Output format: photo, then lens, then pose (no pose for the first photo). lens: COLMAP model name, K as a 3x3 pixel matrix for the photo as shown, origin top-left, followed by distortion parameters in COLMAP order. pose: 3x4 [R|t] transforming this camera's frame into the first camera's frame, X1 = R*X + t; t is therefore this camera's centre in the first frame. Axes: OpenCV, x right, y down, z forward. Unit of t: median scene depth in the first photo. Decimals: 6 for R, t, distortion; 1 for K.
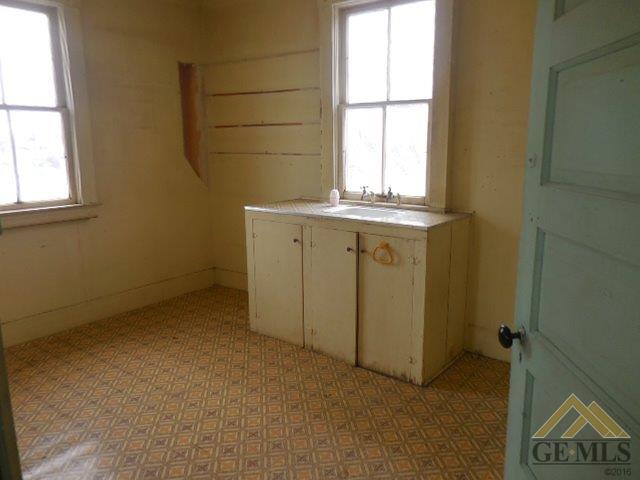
lens RADIAL K [[487.7, 0, 321.3], [0, 487.7, 236.7], [0, 0, 1]] dist [0.001924, 0.001394]
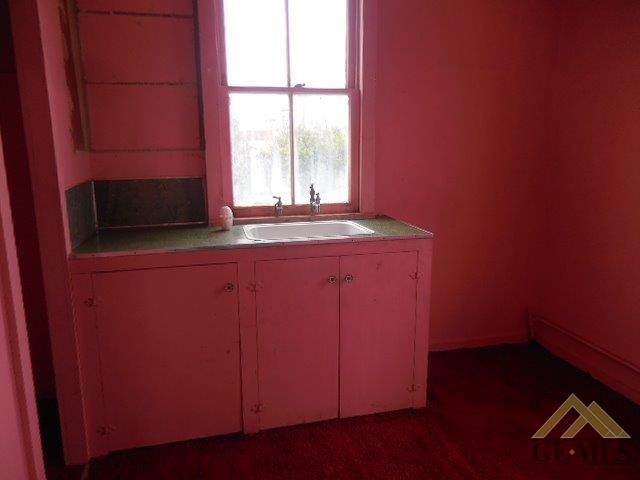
lens RADIAL K [[487.7, 0, 321.3], [0, 487.7, 236.7], [0, 0, 1]] dist [0.001924, 0.001394]
pose [[0.613671, -0.141431, 0.776792, -0.474188], [0.154264, 0.986343, 0.057714, -0.075592], [-0.774346, 0.084414, 0.627107, 0.478613]]
